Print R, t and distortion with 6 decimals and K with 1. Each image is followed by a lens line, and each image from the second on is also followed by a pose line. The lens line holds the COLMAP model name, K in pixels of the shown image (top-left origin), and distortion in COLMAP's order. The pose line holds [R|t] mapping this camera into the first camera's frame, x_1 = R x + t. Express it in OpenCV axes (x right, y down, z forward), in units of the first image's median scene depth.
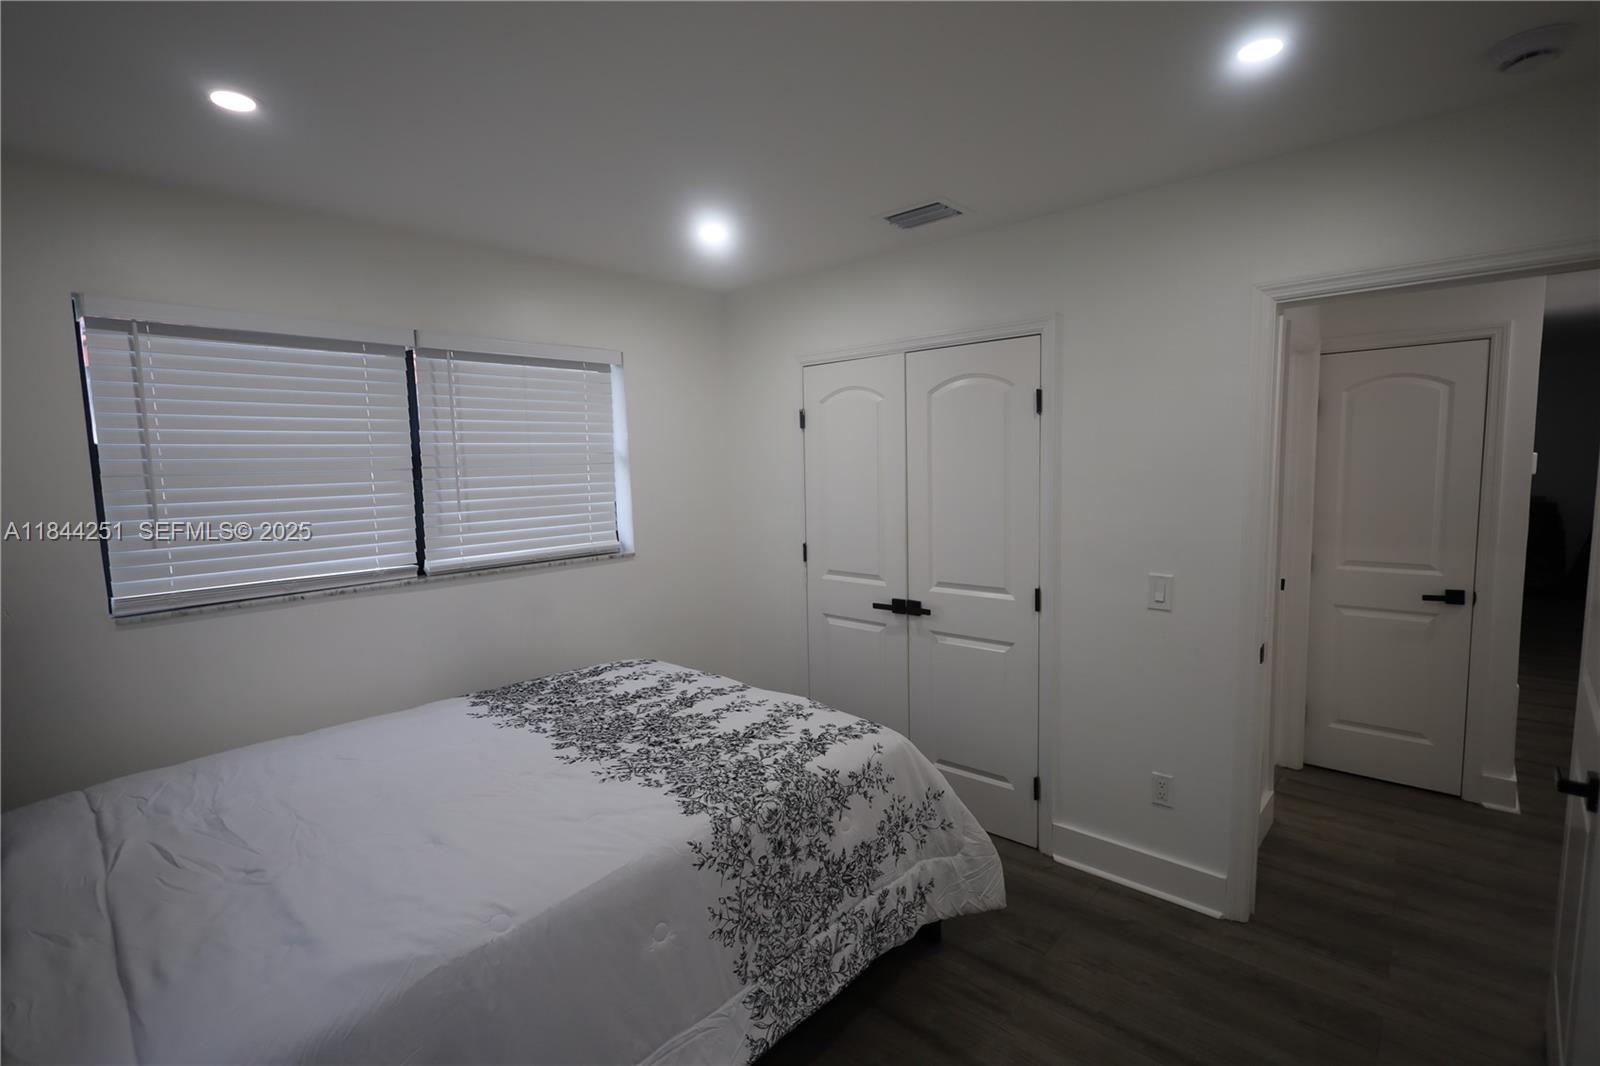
lens RADIAL K [[737.7, 0, 800.0], [0, 737.7, 533.0], [0, 0, 1]] dist [0.000518, 0.000734]
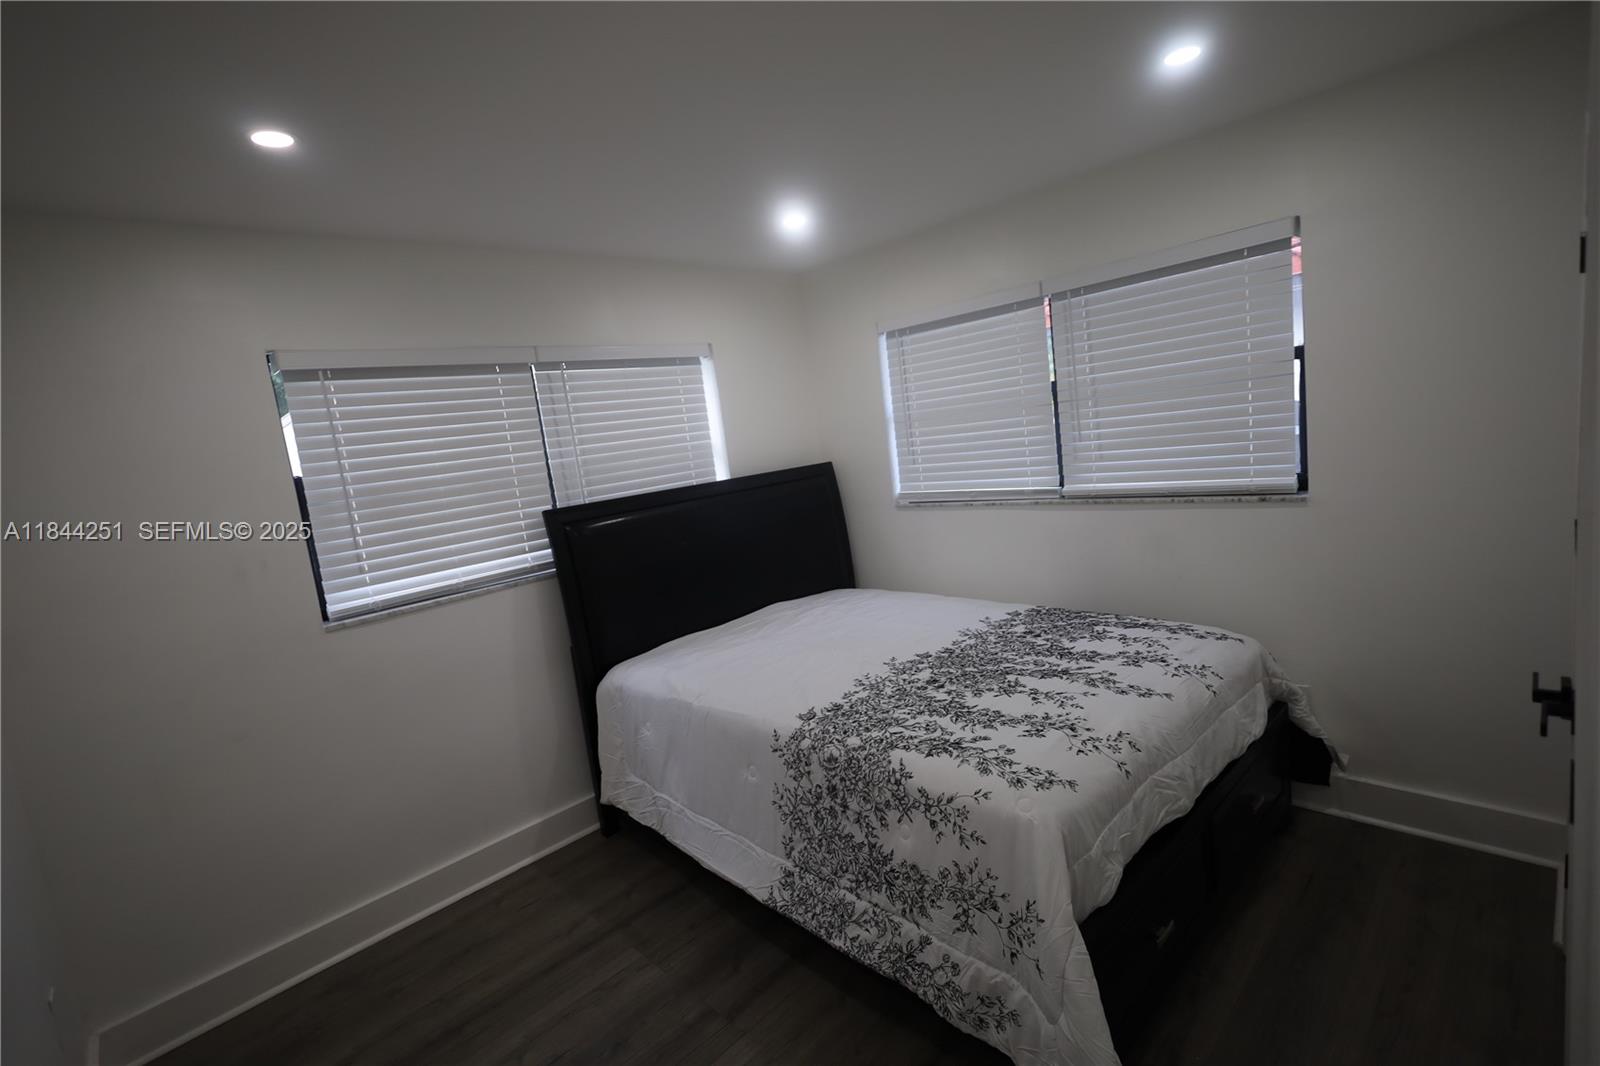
lens RADIAL K [[737.7, 0, 800.0], [0, 737.7, 533.0], [0, 0, 1]] dist [0.000518, 0.000734]
pose [[-0.056746, 0.167480, -0.984241, 0.856649], [0.025624, 0.985749, 0.166259, -0.117336], [0.998060, -0.015786, -0.060229, 0.883988]]
